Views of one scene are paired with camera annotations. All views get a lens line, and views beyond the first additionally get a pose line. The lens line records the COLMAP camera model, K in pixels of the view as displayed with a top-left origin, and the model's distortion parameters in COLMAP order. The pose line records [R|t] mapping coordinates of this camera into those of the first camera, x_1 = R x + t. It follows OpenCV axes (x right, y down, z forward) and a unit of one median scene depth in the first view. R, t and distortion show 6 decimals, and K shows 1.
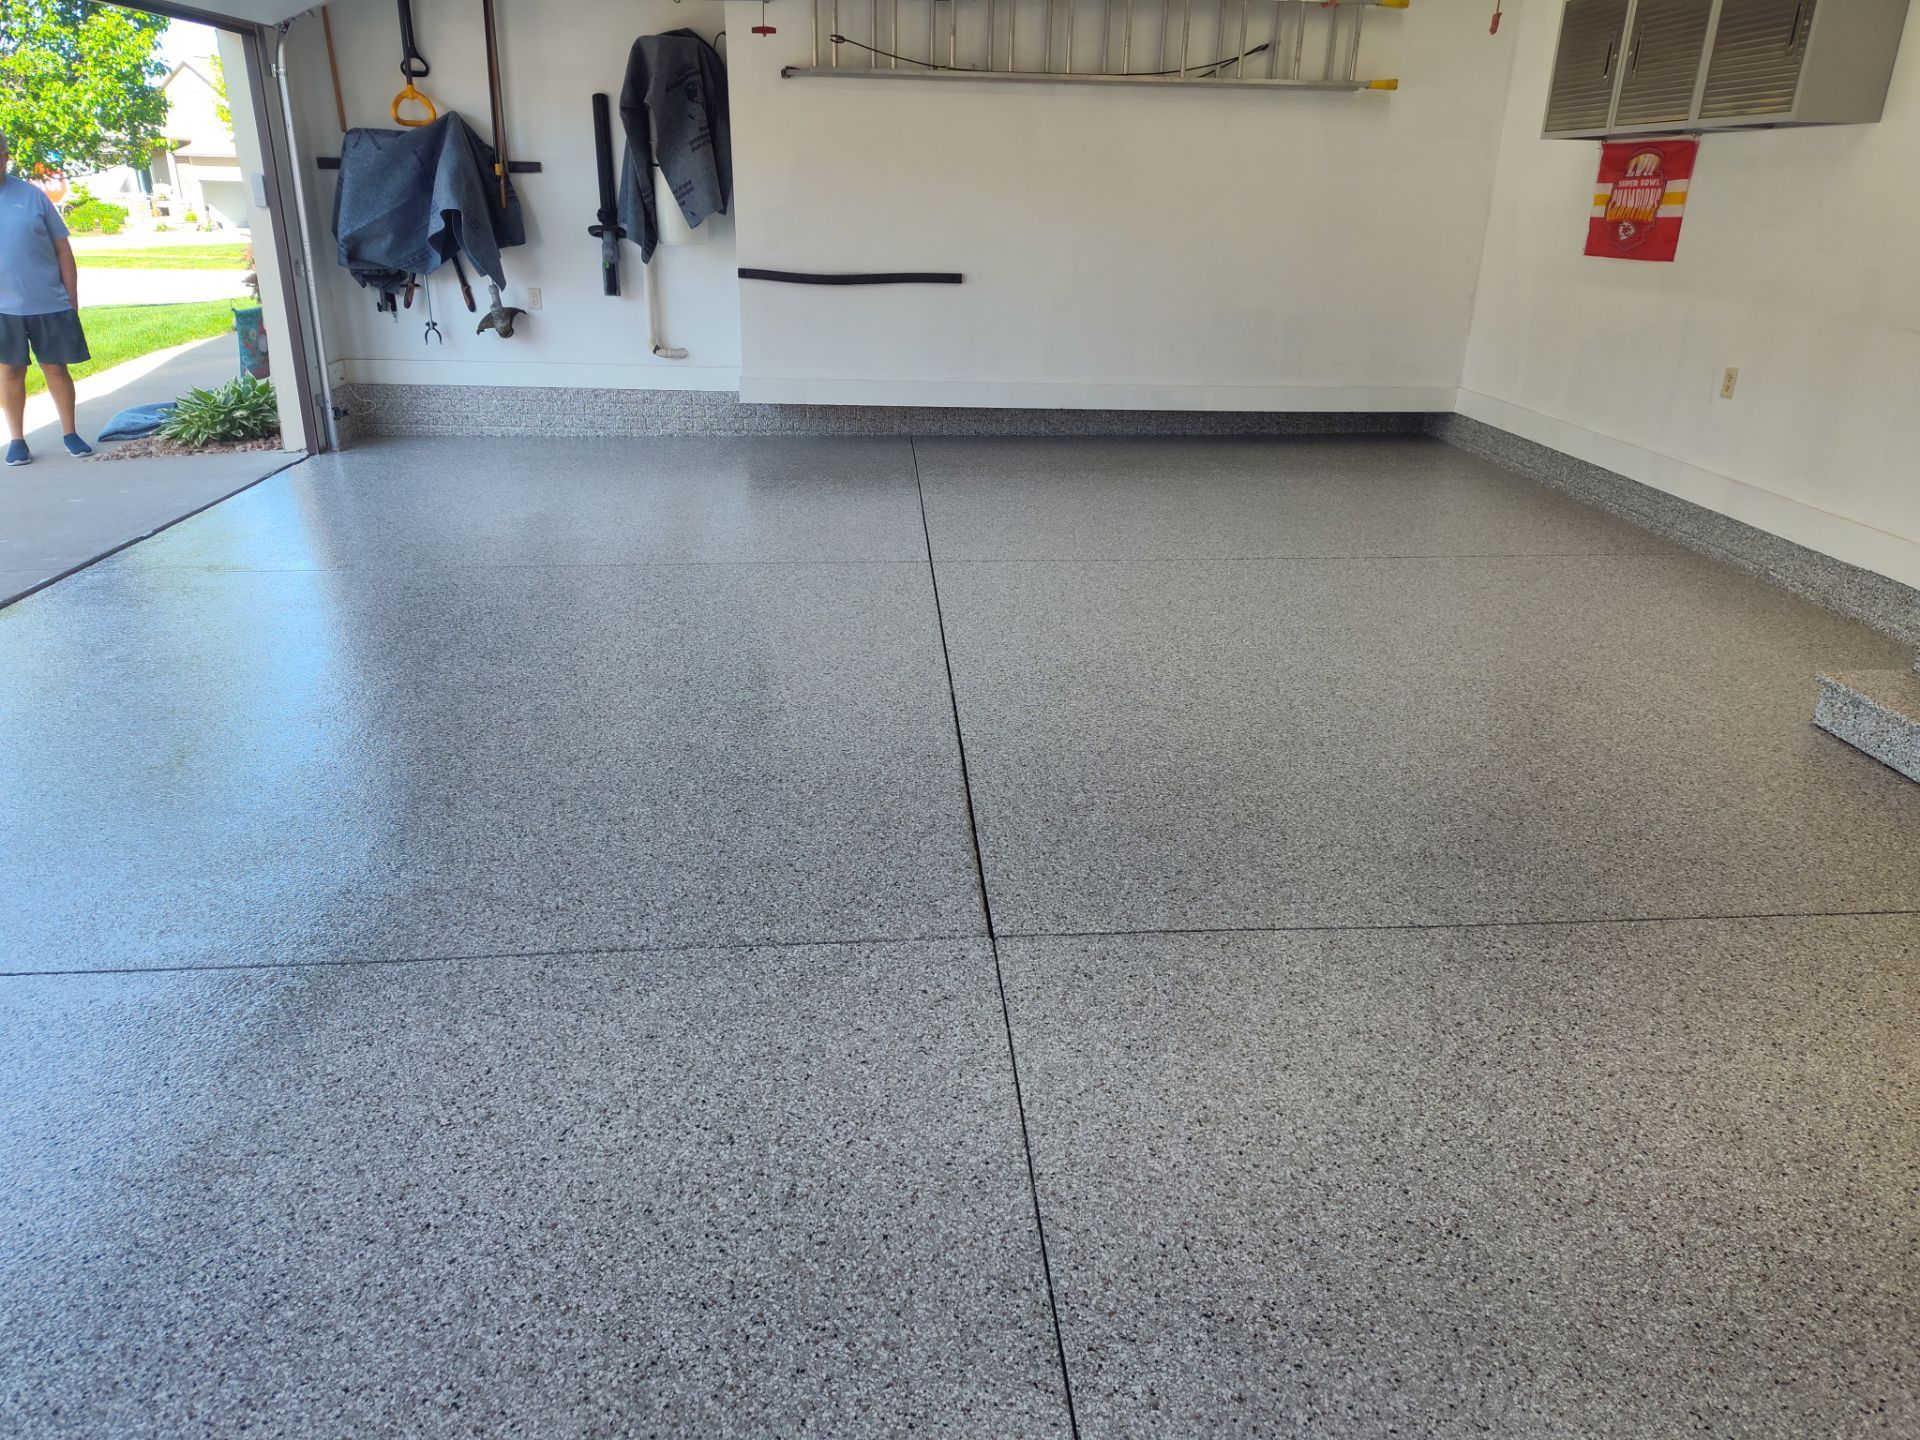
lens RADIAL K [[1297.4, 0, 962.7], [0, 1297.4, 713.7], [0, 0, 1]] dist [0.040354, -0.041820]
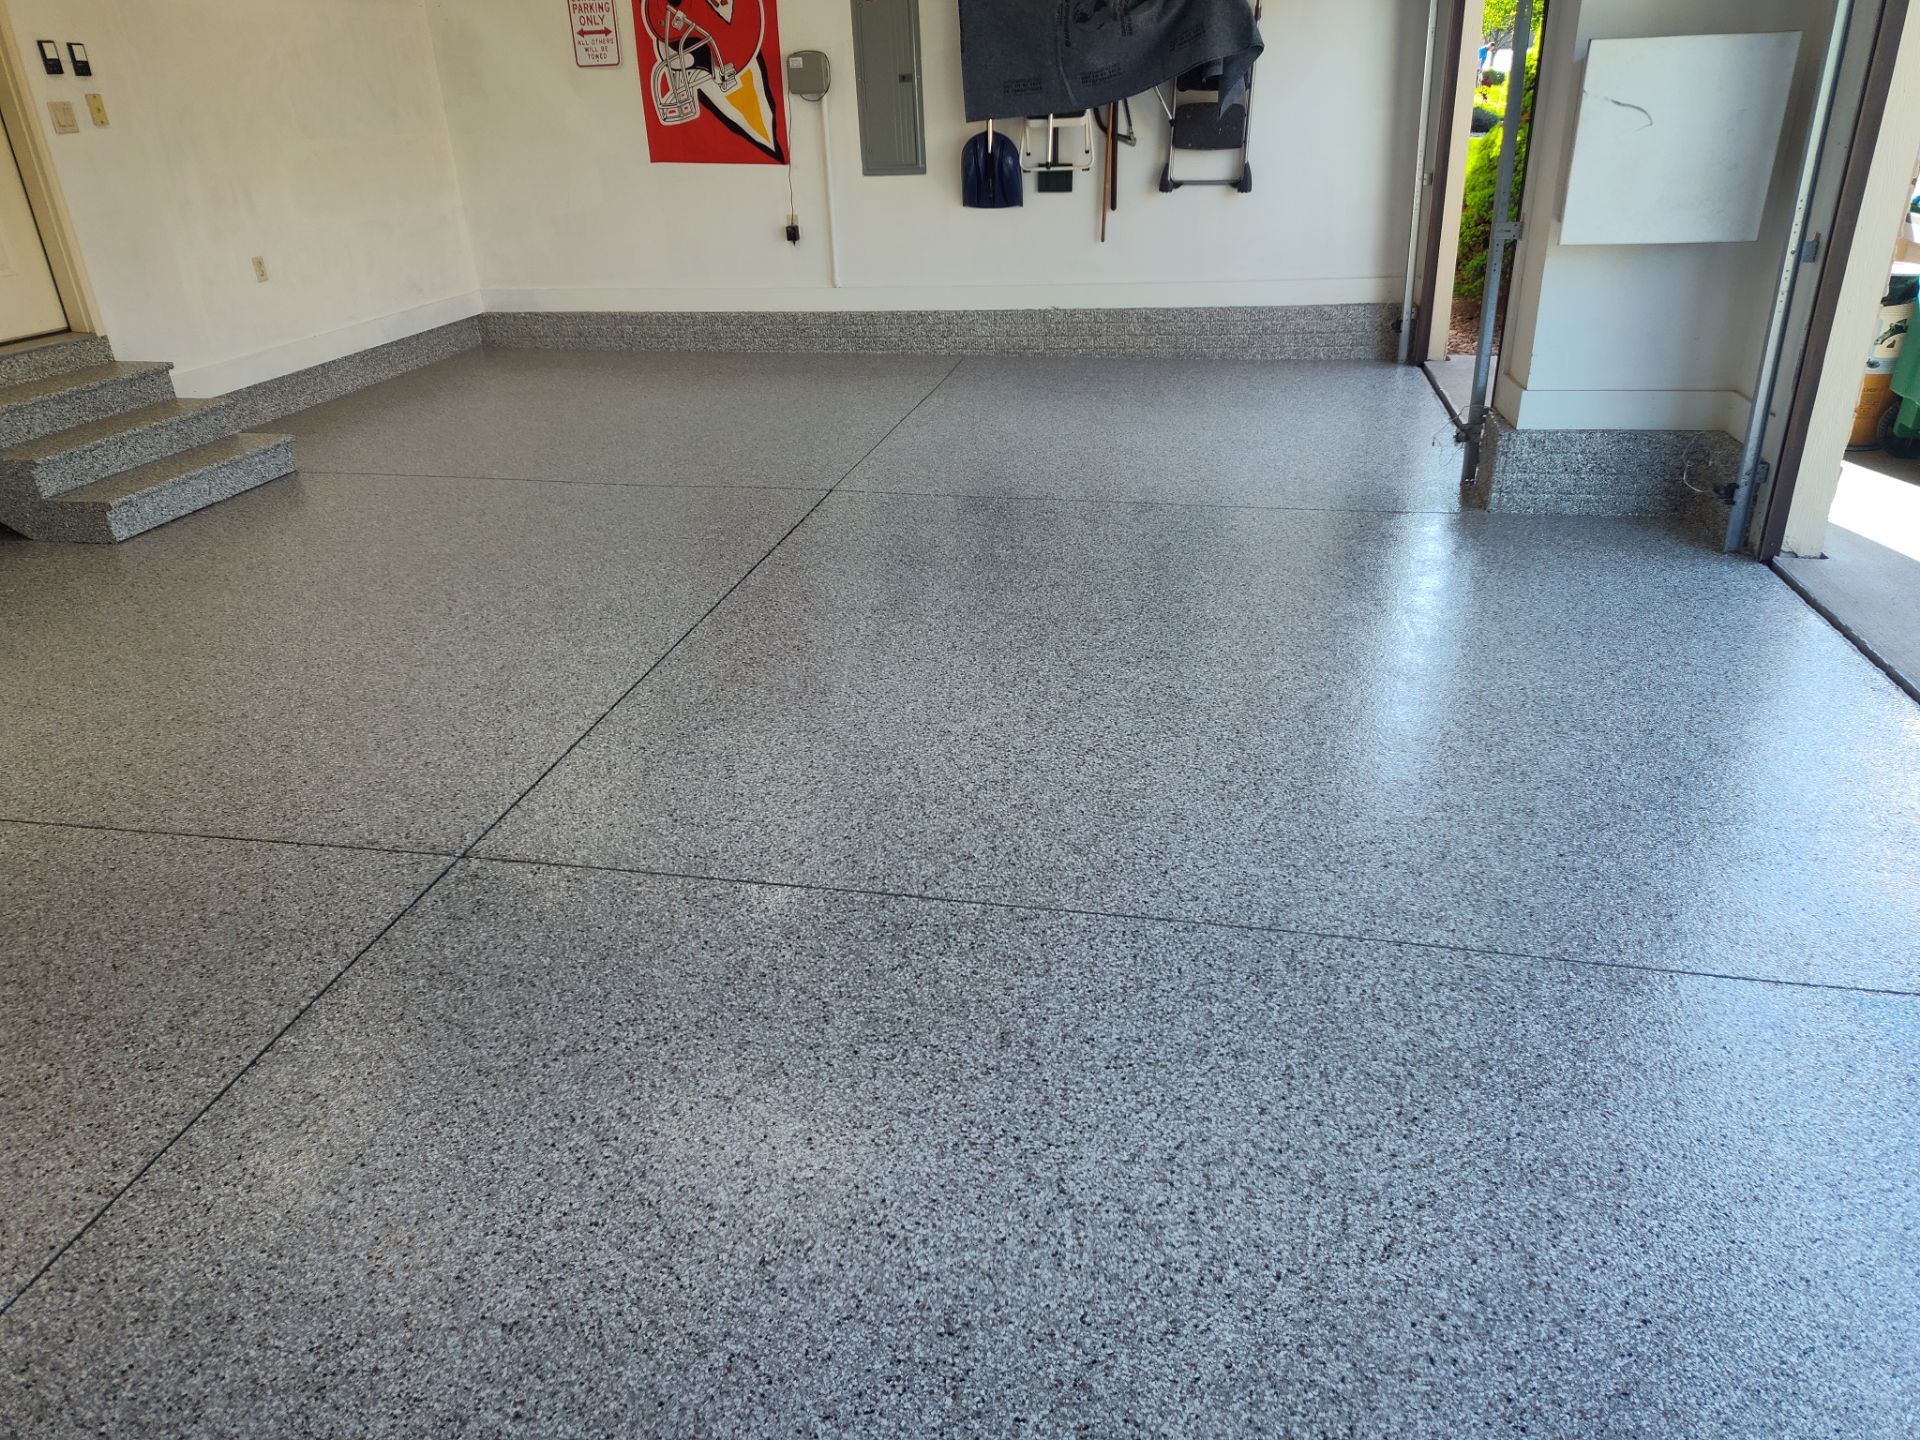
lens RADIAL K [[1297.4, 0, 963.6], [0, 1297.4, 712.9], [0, 0, 1]] dist [0.040354, -0.041820]
pose [[-0.967921, -0.095009, 0.232599, -0.250034], [0.108151, 0.678050, 0.727016, -0.382360], [-0.226787, 0.728850, -0.646023, 0.926941]]
